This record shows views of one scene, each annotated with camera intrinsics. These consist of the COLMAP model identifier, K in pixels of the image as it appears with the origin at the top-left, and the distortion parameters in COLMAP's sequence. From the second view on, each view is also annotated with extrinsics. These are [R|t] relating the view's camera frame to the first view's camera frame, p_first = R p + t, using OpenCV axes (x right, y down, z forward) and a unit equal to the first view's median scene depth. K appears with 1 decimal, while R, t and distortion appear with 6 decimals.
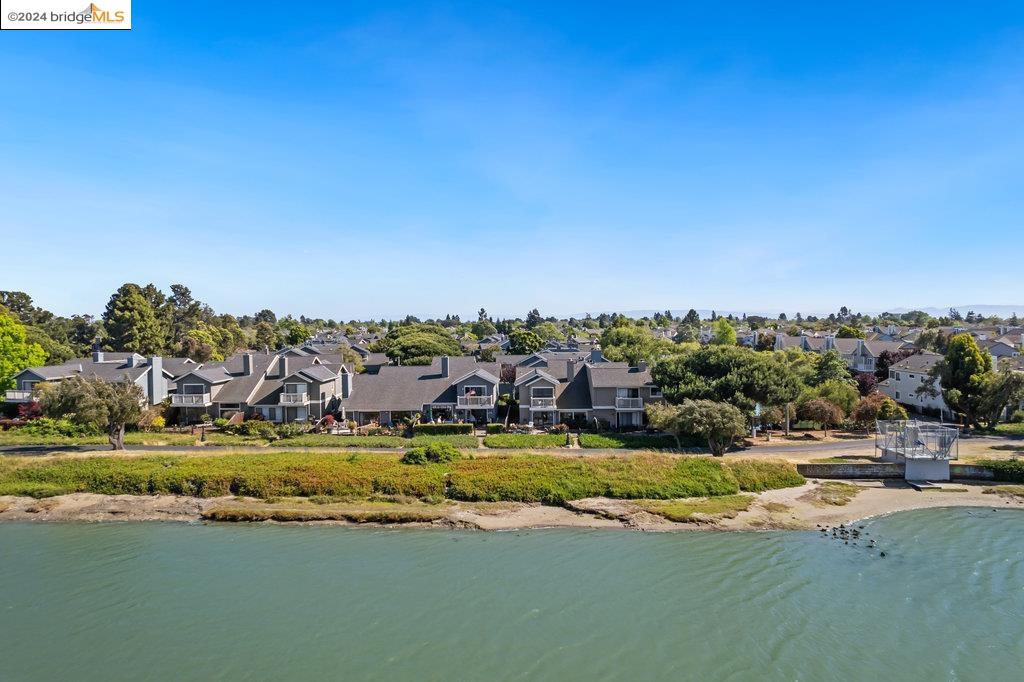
lens RADIAL K [[656.8, 0, 508.7], [0, 656.8, 340.0], [0, 0, 1]] dist [-0.054732, 0.036093]
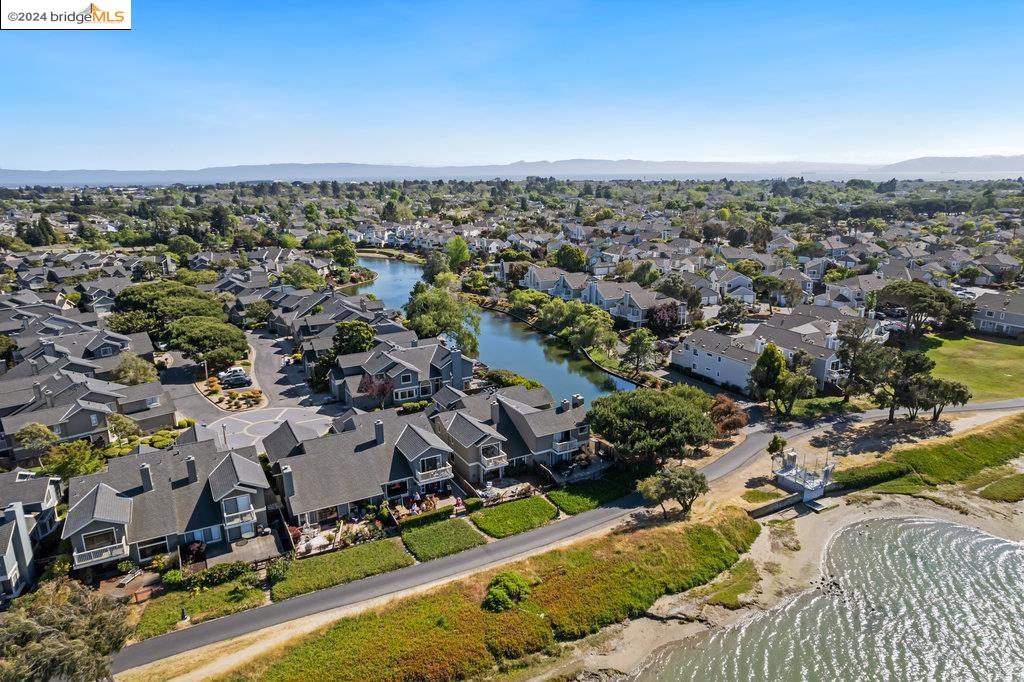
lens RADIAL K [[656.8, 0, 514.5], [0, 656.8, 341.9], [0, 0, 1]] dist [-0.054732, 0.036093]
pose [[0.861484, -0.128842, 0.491168, -0.599991], [0.017717, 0.974312, 0.224505, -0.470771], [-0.507476, -0.184705, 0.841636, 0.203744]]
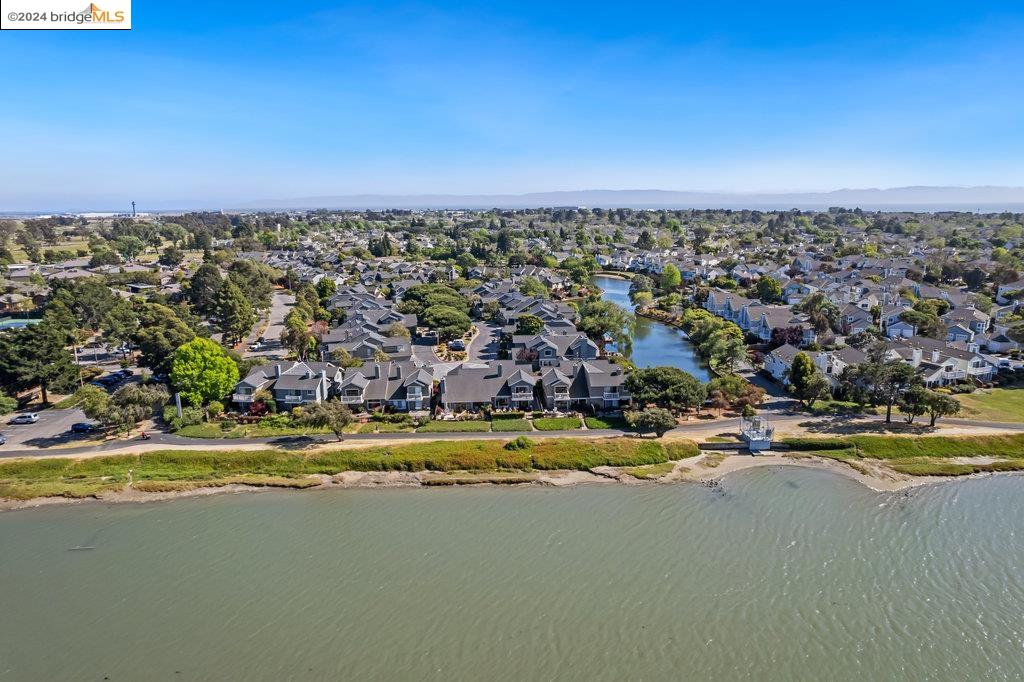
lens RADIAL K [[656.8, 0, 511.7], [0, 656.8, 337.6], [0, 0, 1]] dist [-0.054732, 0.036093]
pose [[0.996911, -0.016702, 0.076740, -0.304087], [0.002985, 0.984478, 0.175481, -0.521267], [-0.078480, -0.174710, 0.981487, -0.951335]]
